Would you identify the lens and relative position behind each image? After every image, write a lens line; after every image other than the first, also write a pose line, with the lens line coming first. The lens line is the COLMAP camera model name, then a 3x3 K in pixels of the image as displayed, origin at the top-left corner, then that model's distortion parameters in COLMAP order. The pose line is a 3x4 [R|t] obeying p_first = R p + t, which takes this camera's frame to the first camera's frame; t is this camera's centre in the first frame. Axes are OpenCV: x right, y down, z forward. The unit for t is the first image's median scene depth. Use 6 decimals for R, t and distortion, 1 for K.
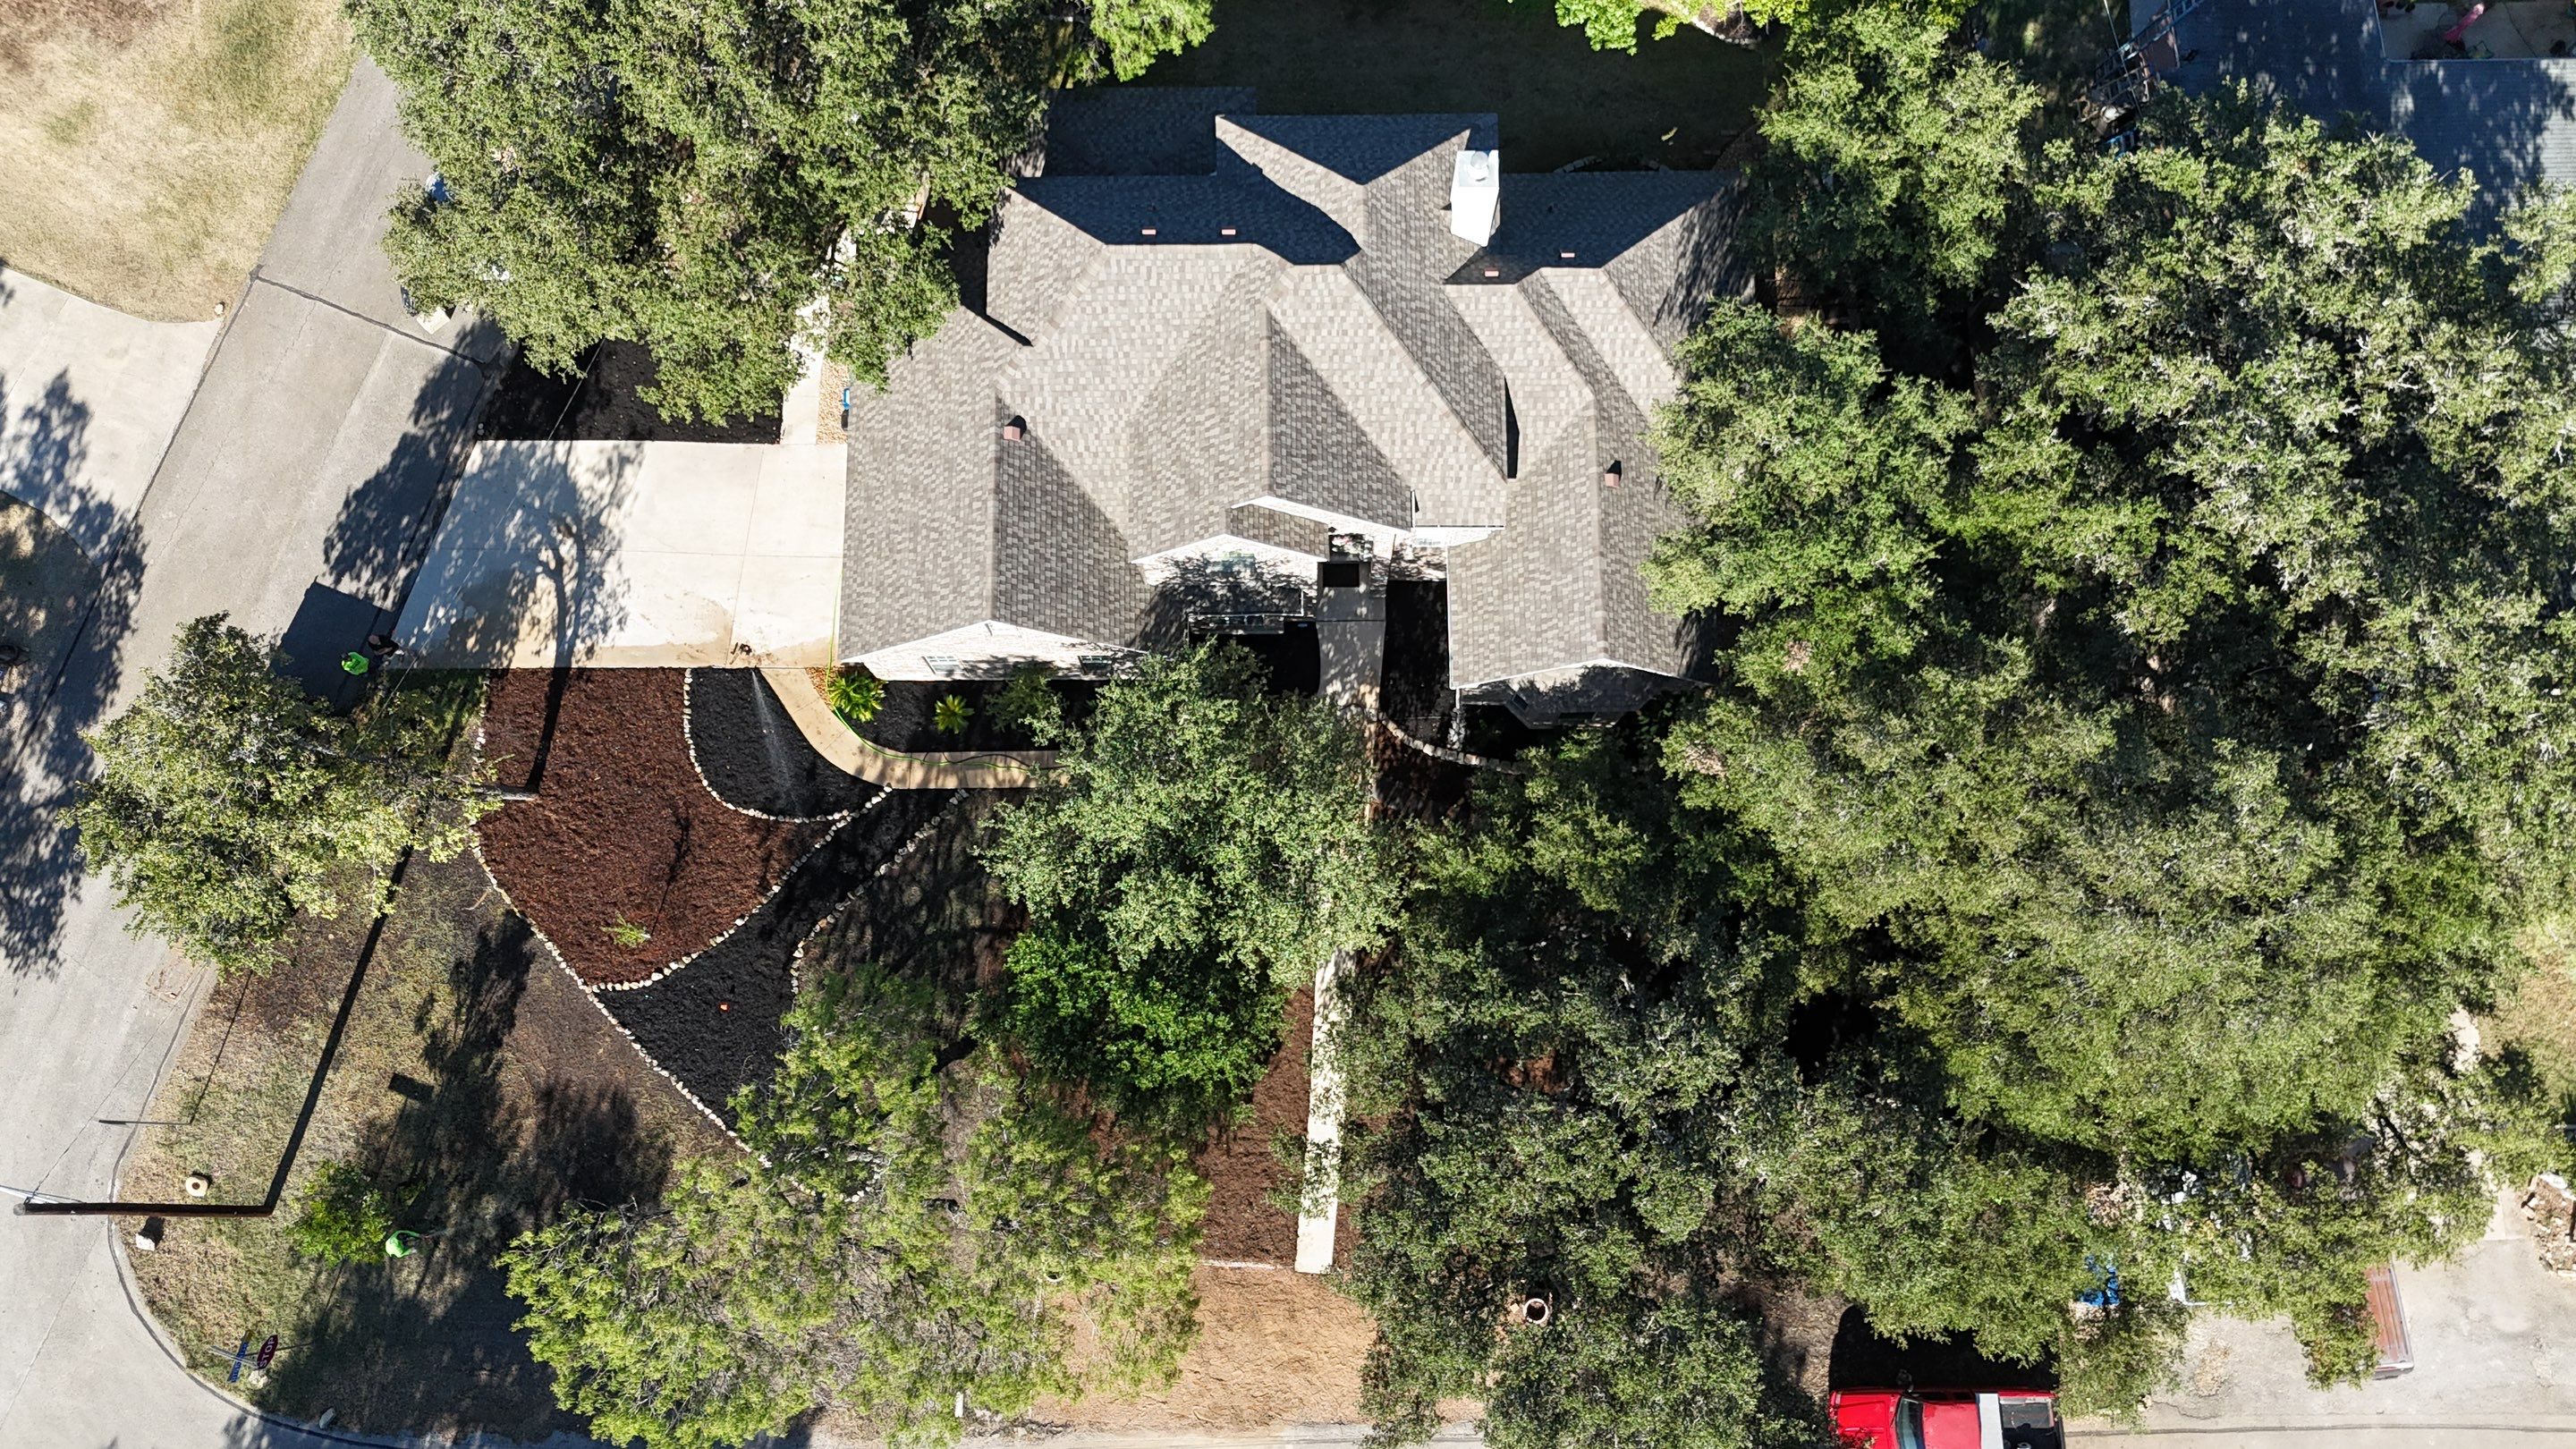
lens RADIAL K [[1878.5, 0, 1293.6], [0, 1878.5, 704.0], [0, 0, 1]] dist [0.067840, -0.057890]
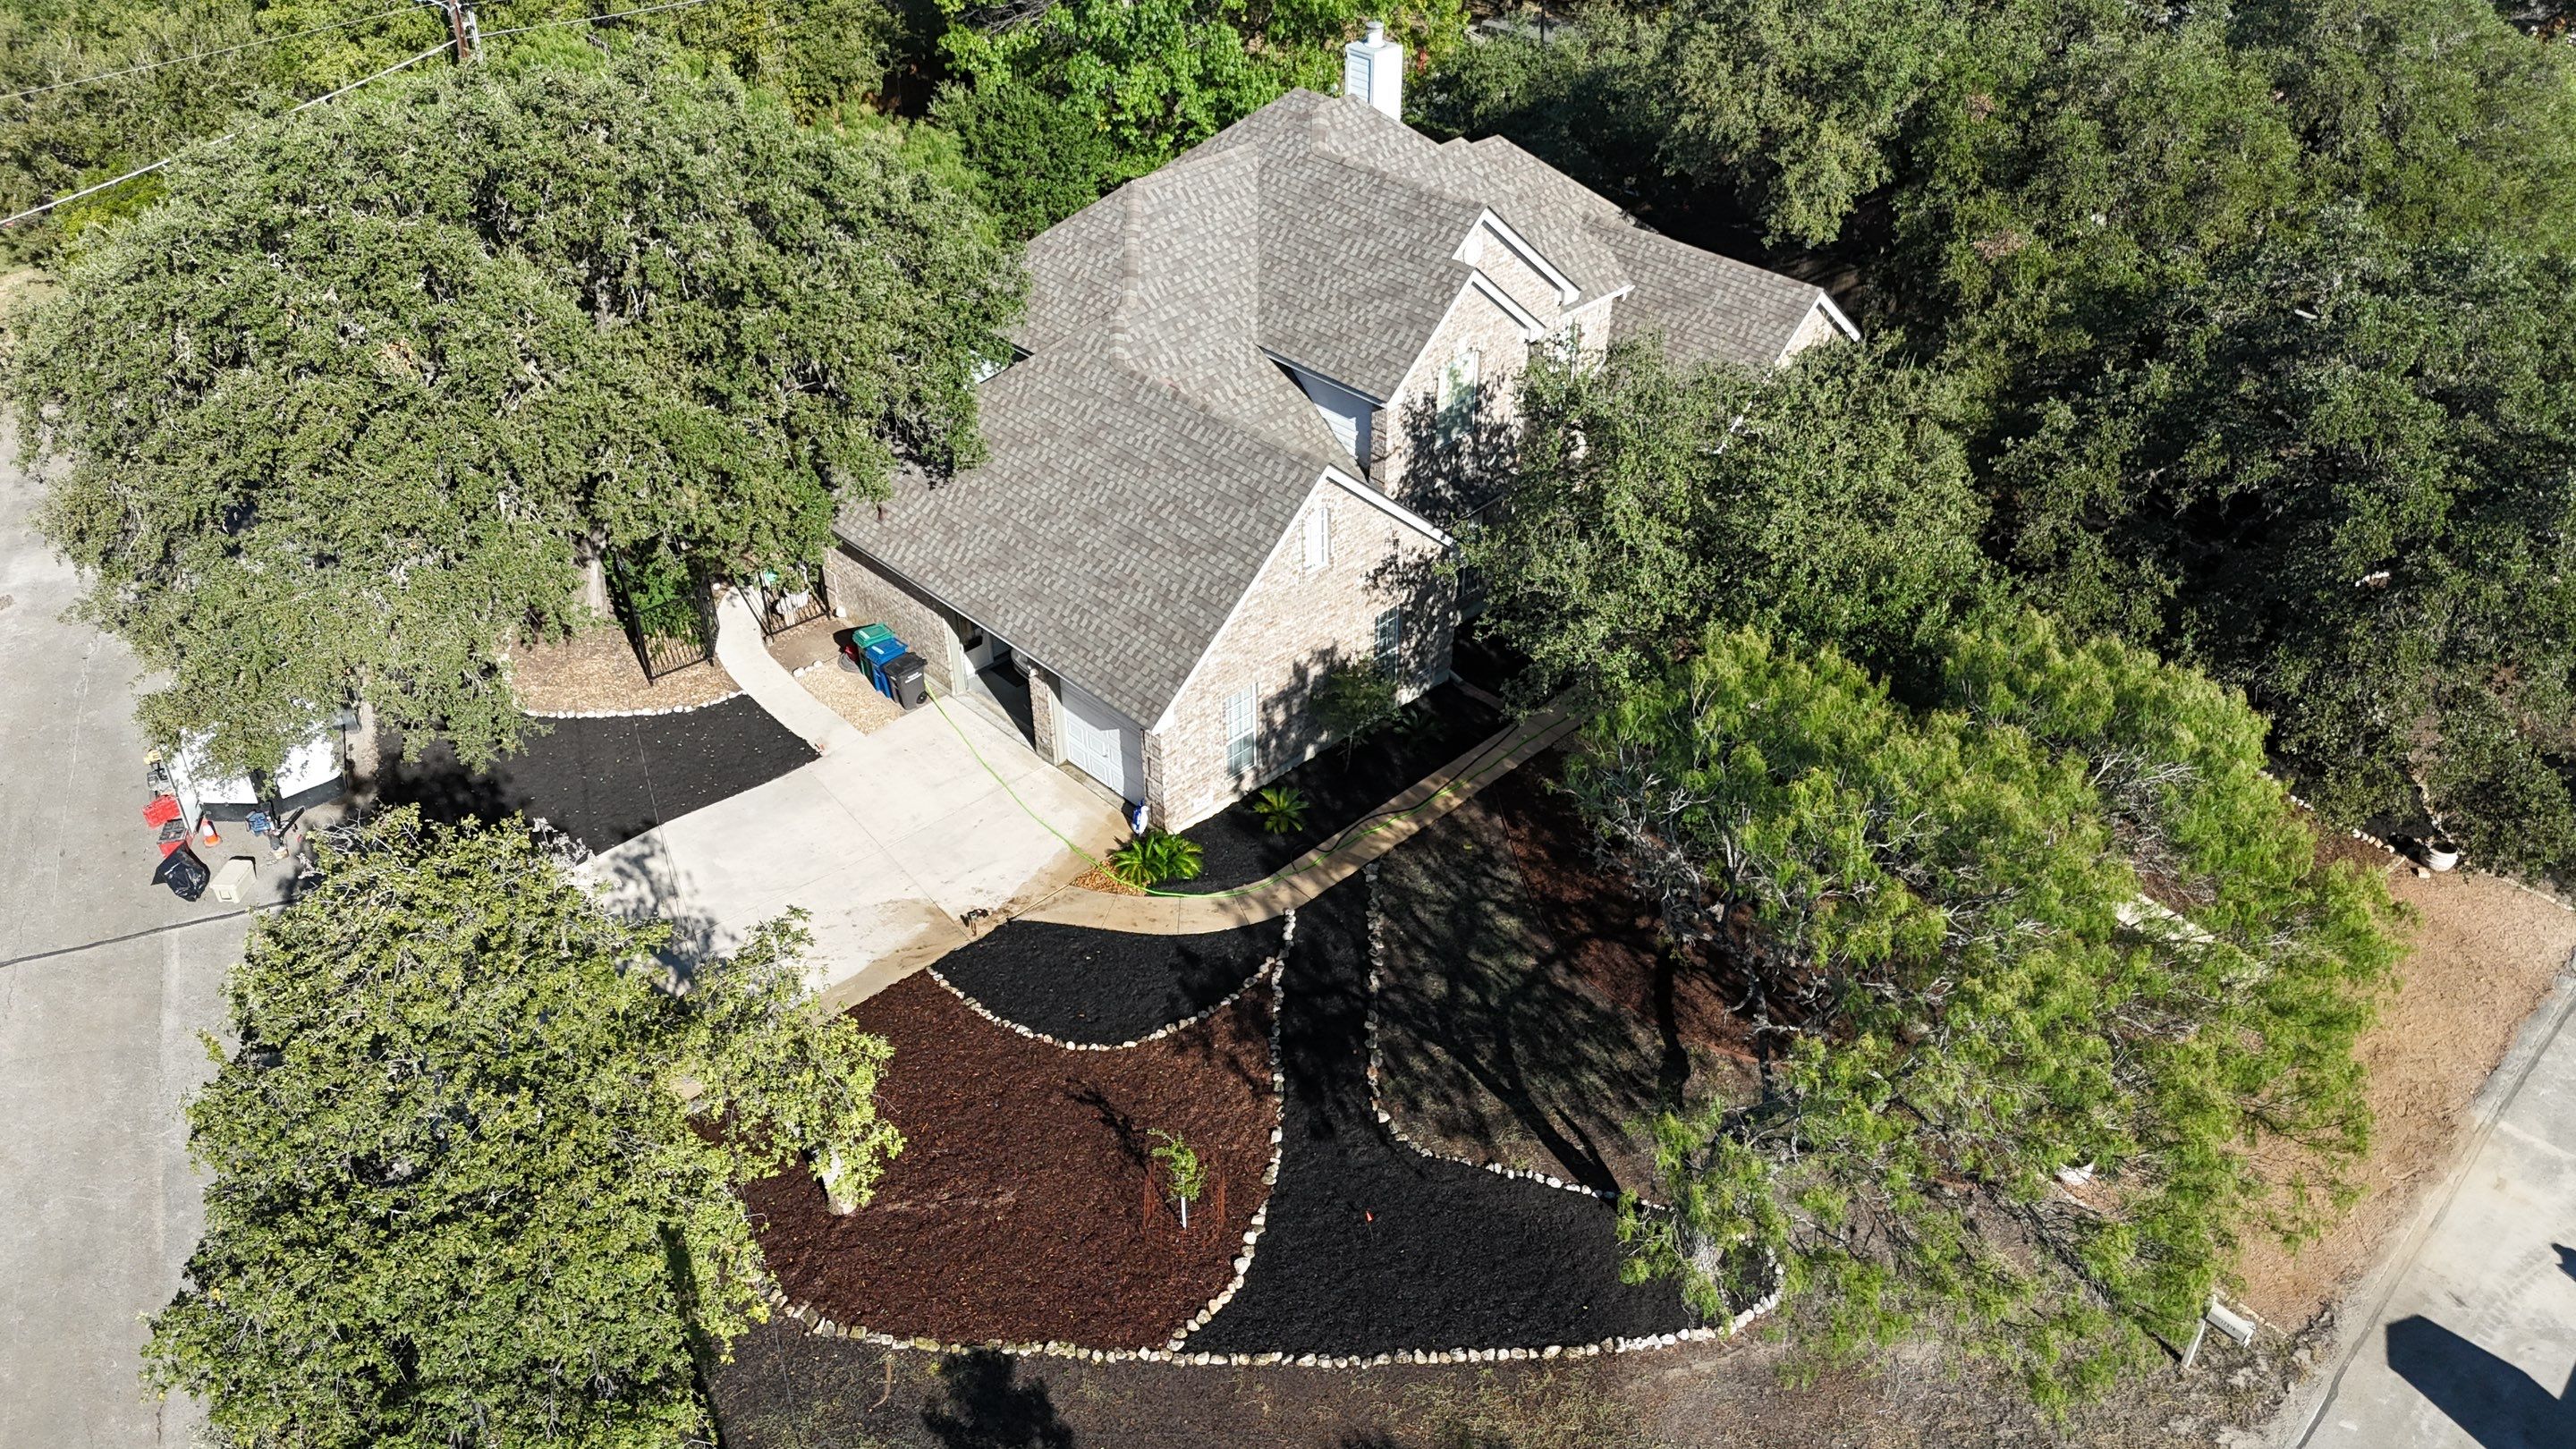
lens RADIAL K [[1878.5, 0, 1285.7], [0, 1878.5, 684.5], [0, 0, 1]] dist [0.067840, -0.057890]
pose [[0.720553, -0.393202, 0.571135, -0.563753], [0.674634, 0.587872, -0.446403, 0.293352], [-0.160228, 0.706964, 0.688861, 0.480169]]
